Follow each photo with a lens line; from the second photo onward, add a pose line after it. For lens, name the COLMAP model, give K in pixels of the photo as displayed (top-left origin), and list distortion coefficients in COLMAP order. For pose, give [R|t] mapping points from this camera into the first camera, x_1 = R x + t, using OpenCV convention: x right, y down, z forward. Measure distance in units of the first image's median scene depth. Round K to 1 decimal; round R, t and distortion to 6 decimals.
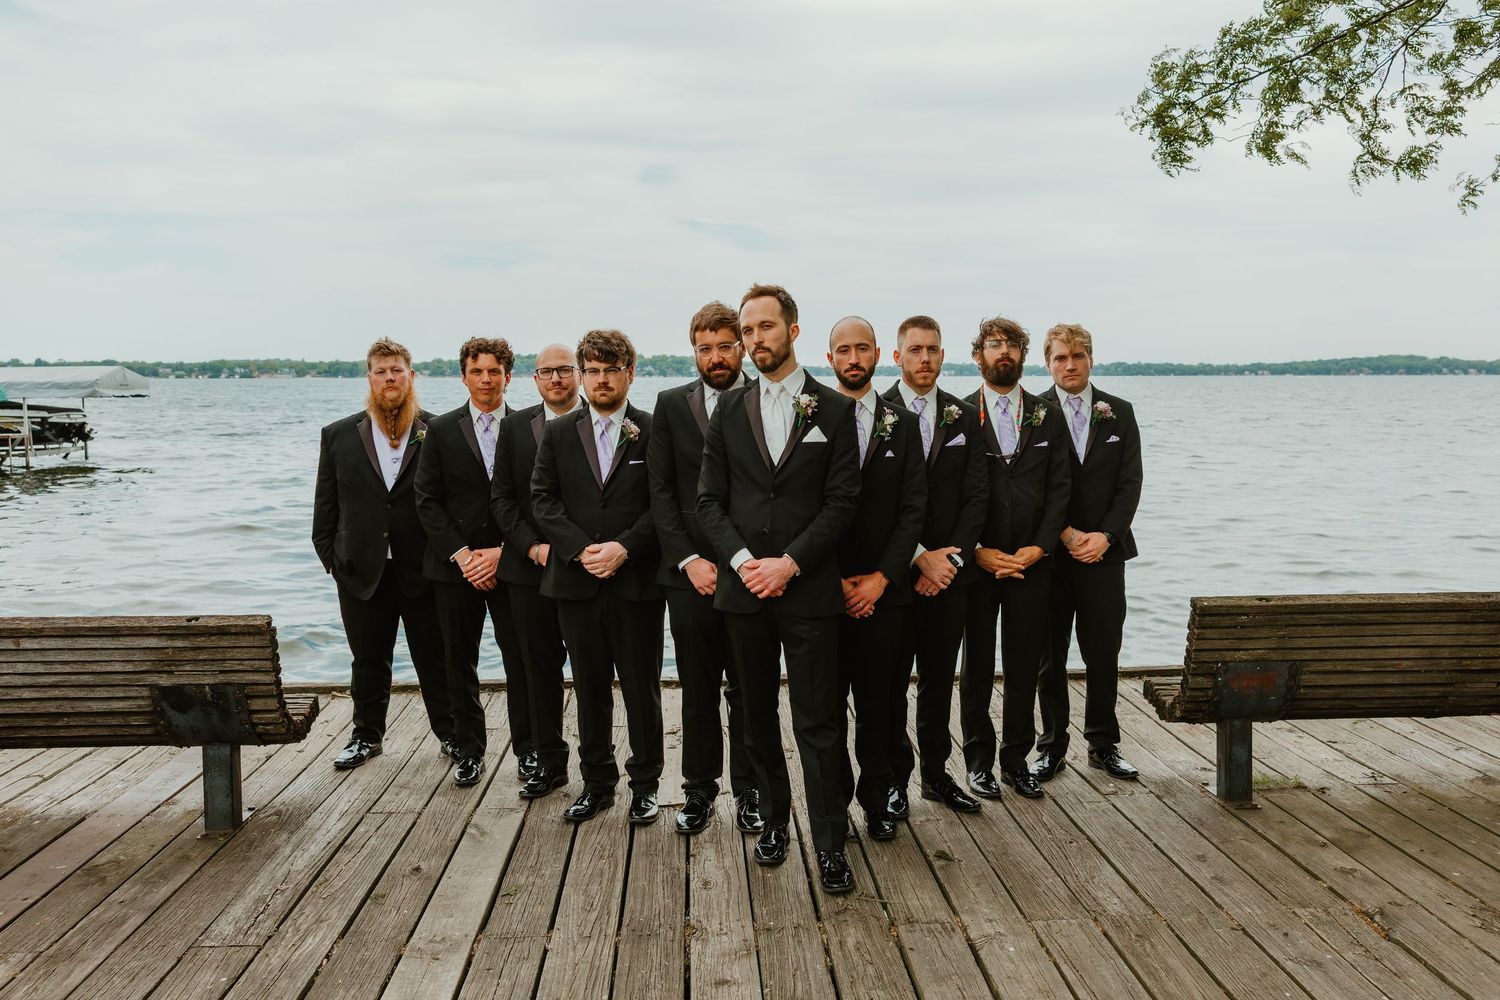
lens RADIAL K [[1400.7, 0, 754.3], [0, 1400.7, 501.0], [0, 0, 1]] dist [-0.023320, 0.000000]
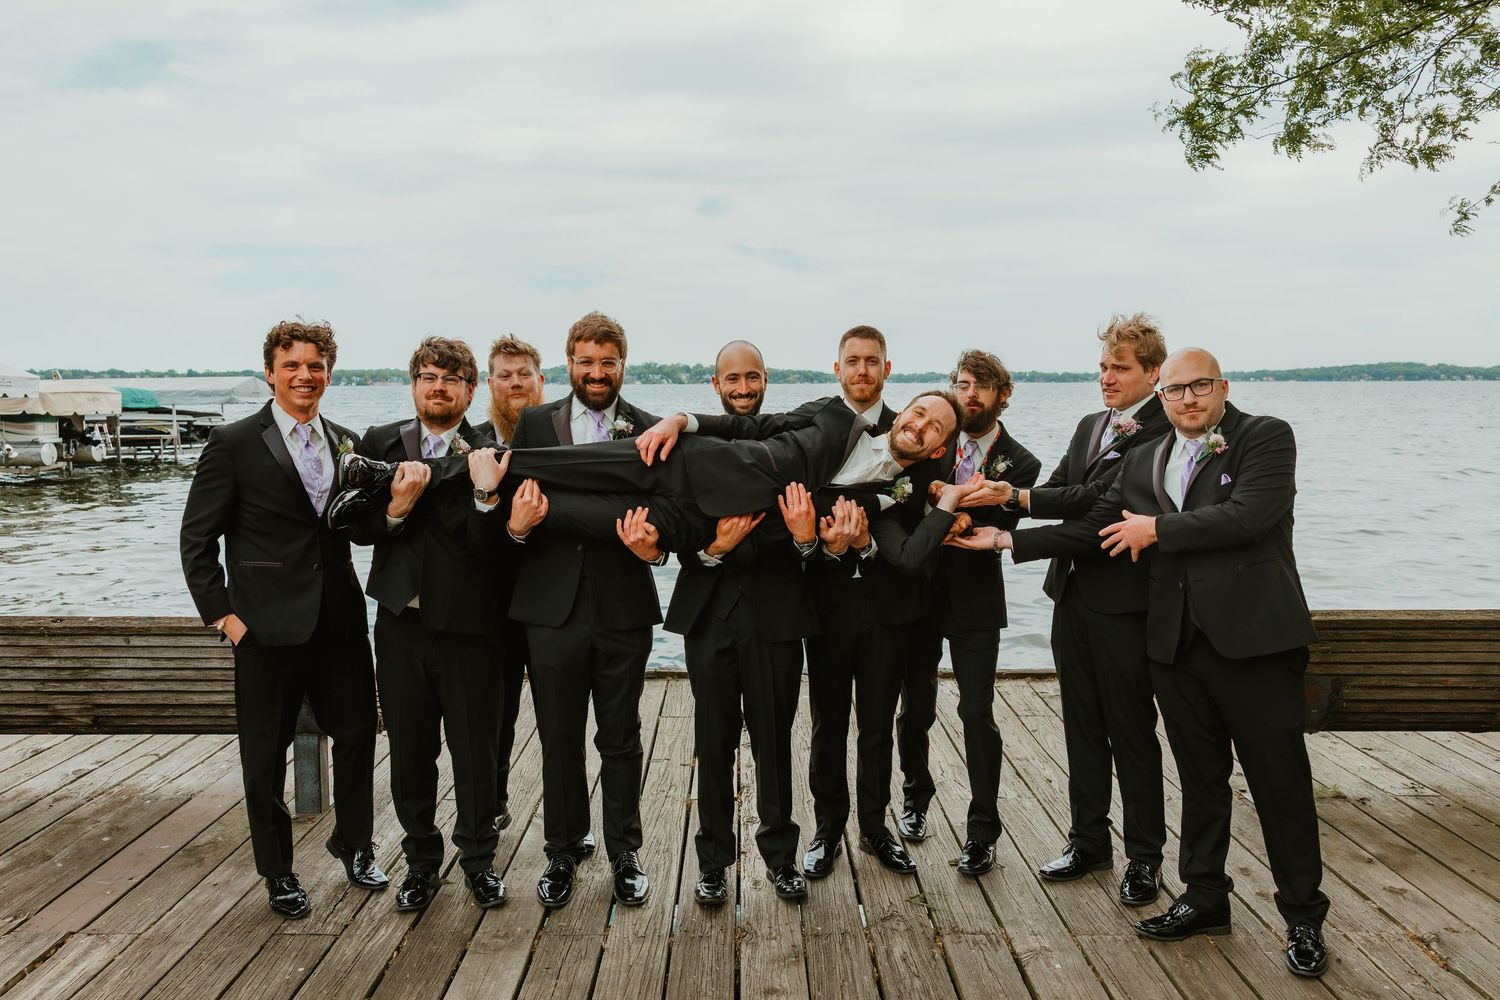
lens RADIAL K [[1167.8, 0, 707.6], [0, 1167.8, 513.2], [0, 0, 1]] dist [-0.004588, -0.013721]
pose [[0.997216, 0.003715, -0.074478, -0.006596], [-0.001659, 0.999616, 0.027654, -0.027861], [0.074552, -0.027453, 0.996839, 0.138660]]
